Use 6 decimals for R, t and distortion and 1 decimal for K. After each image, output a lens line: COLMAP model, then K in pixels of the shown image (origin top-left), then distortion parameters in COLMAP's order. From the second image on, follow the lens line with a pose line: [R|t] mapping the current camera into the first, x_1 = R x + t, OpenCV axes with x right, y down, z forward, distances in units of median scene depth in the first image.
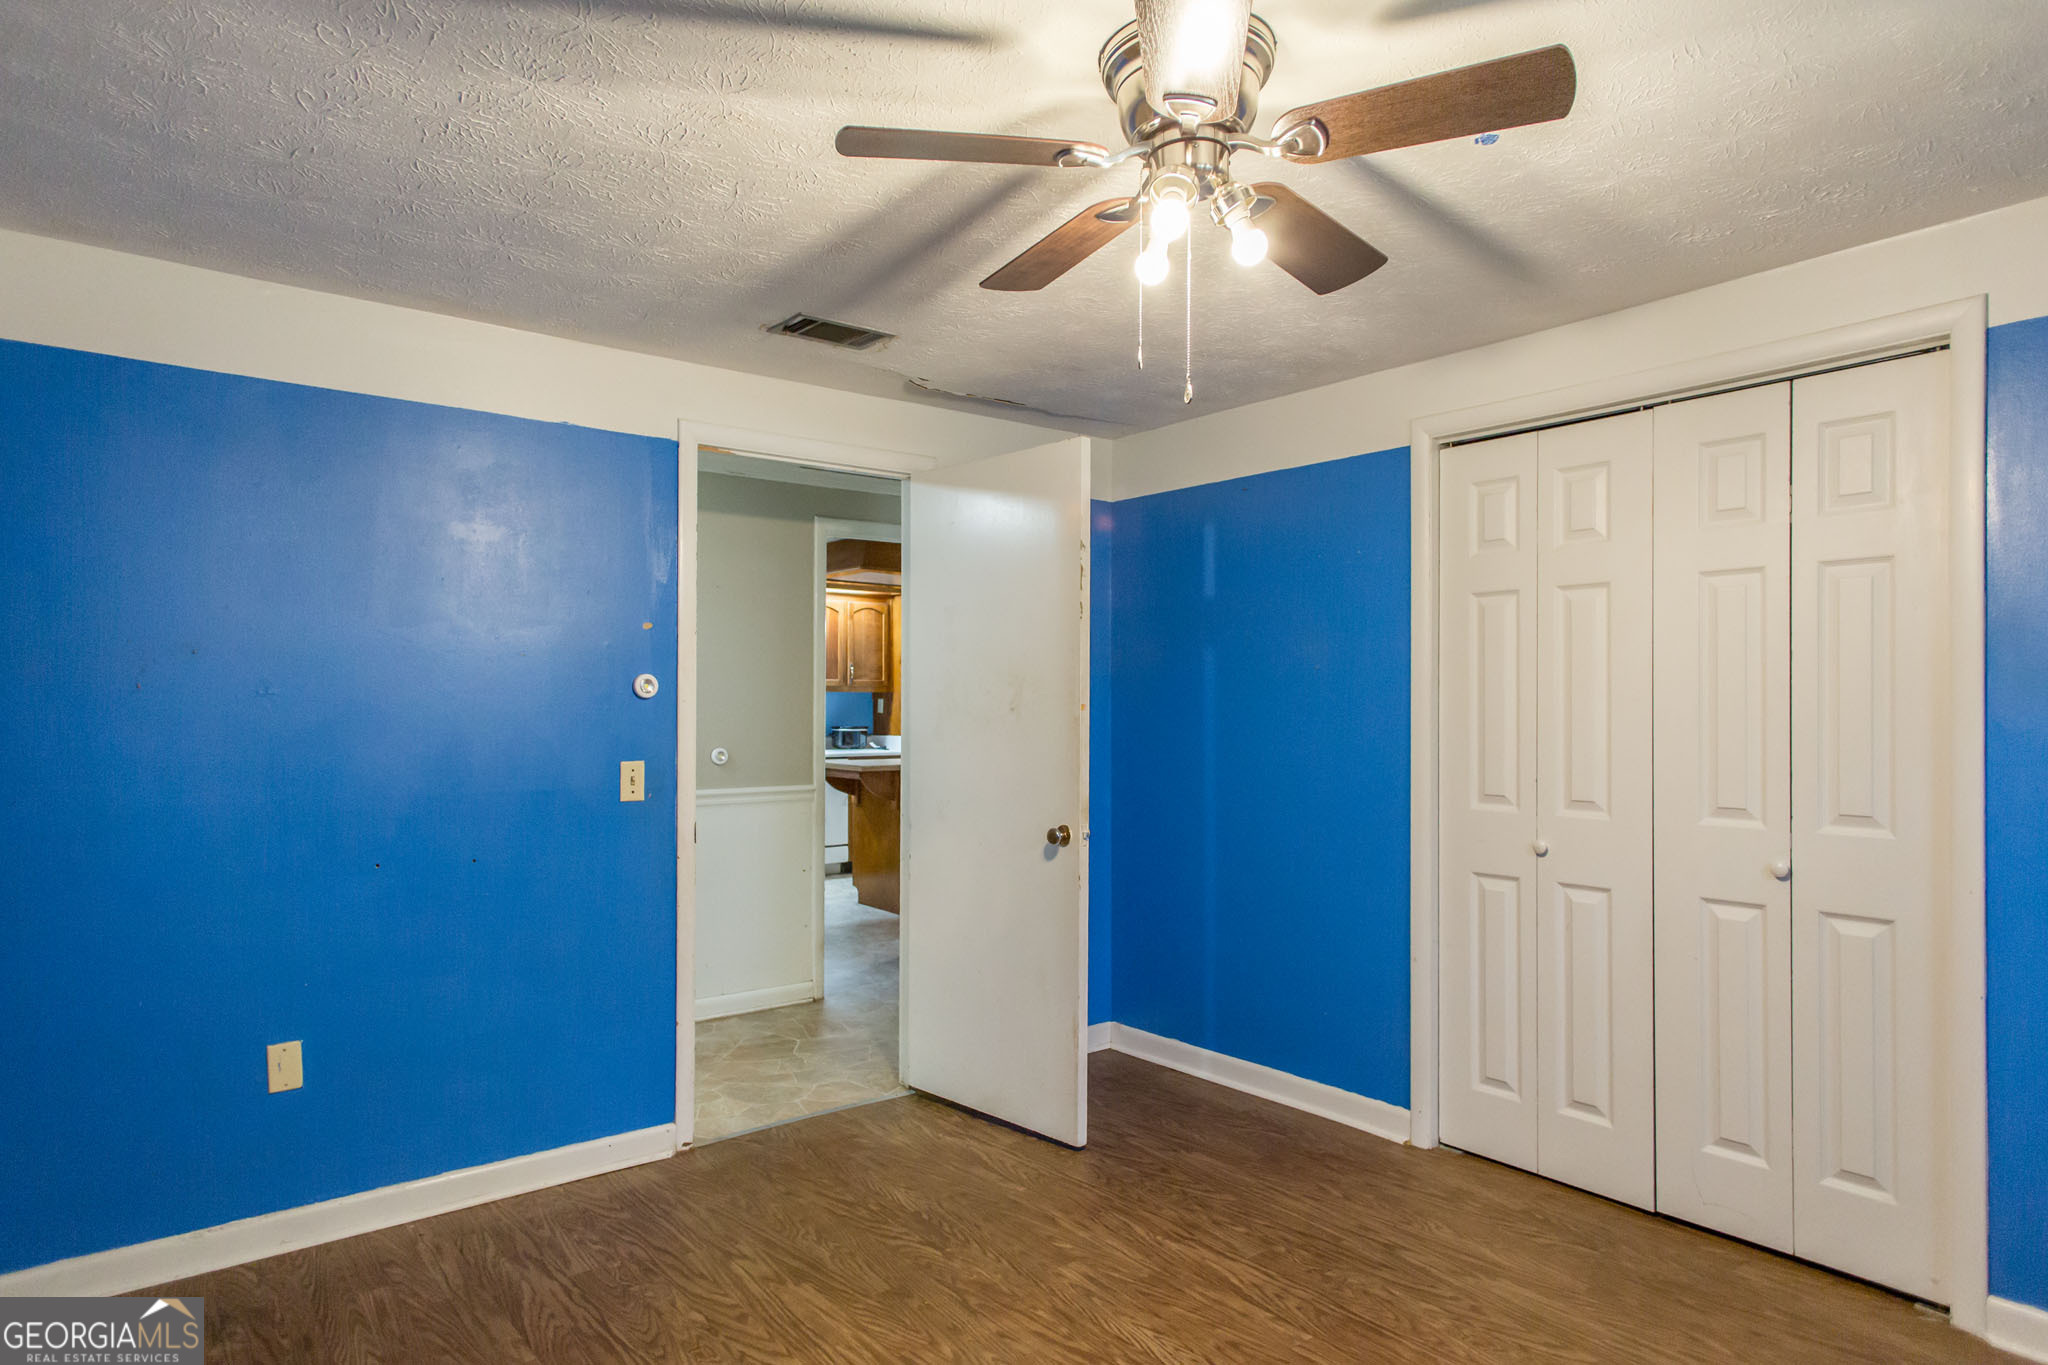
lens RADIAL K [[1174.0, 0, 1020.6], [0, 1174.0, 651.4], [0, 0, 1]] dist [0.006920, -0.000129]
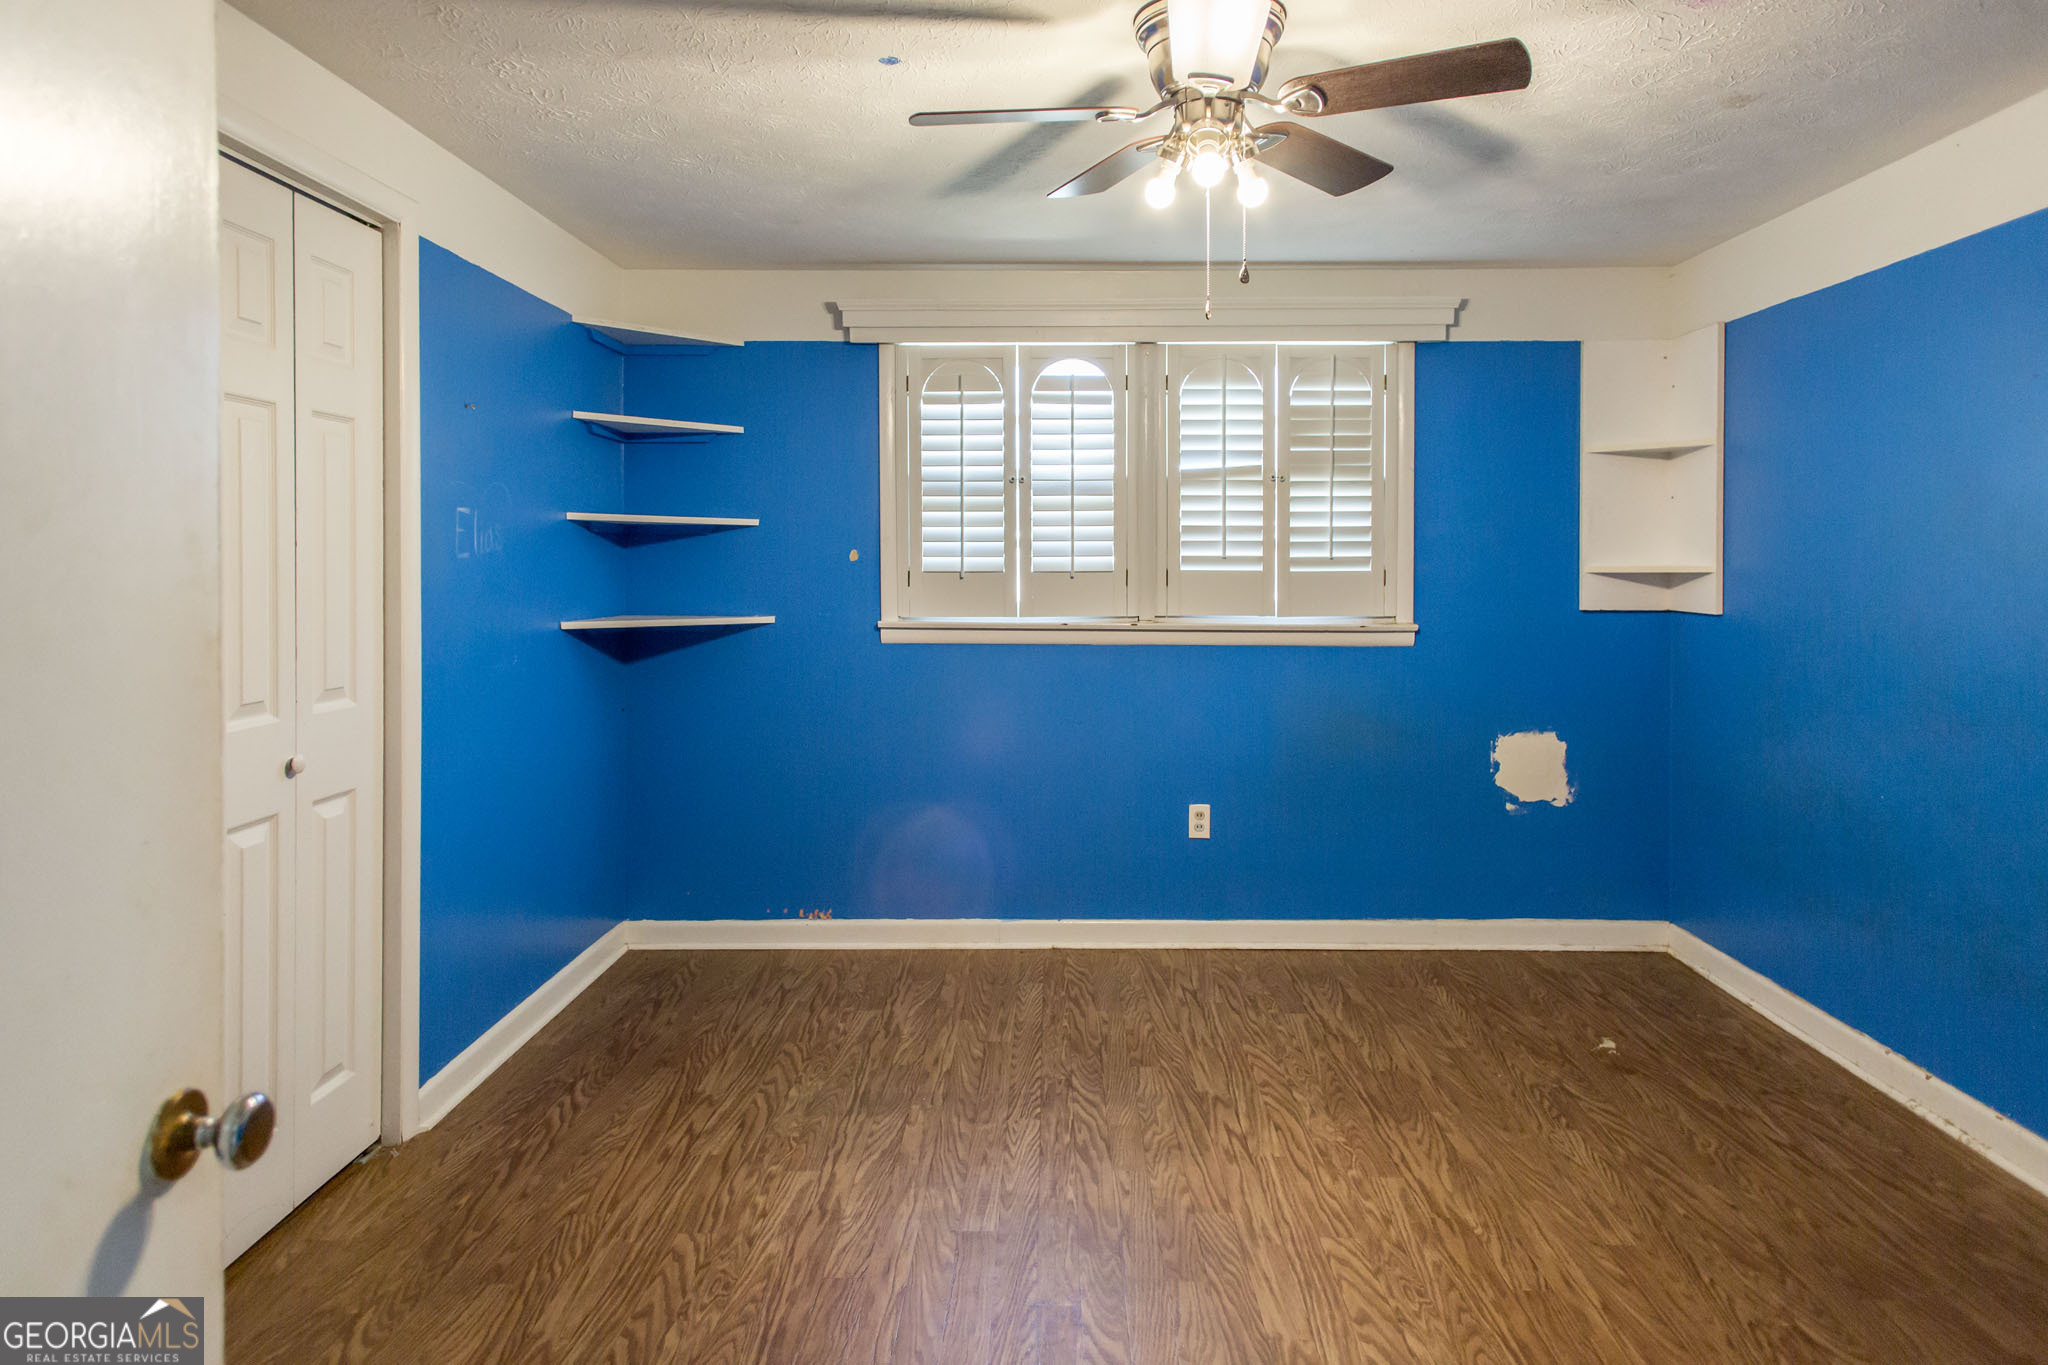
lens RADIAL K [[1196.6, 0, 1027.2], [0, 1196.6, 660.8], [0, 0, 1]] dist [0.010752, 0.001154]
pose [[-0.773531, -0.040475, 0.632465, -0.751975], [-0.031671, 0.999180, 0.025208, 0.101911], [-0.632967, -0.000532, -0.774179, 1.959615]]
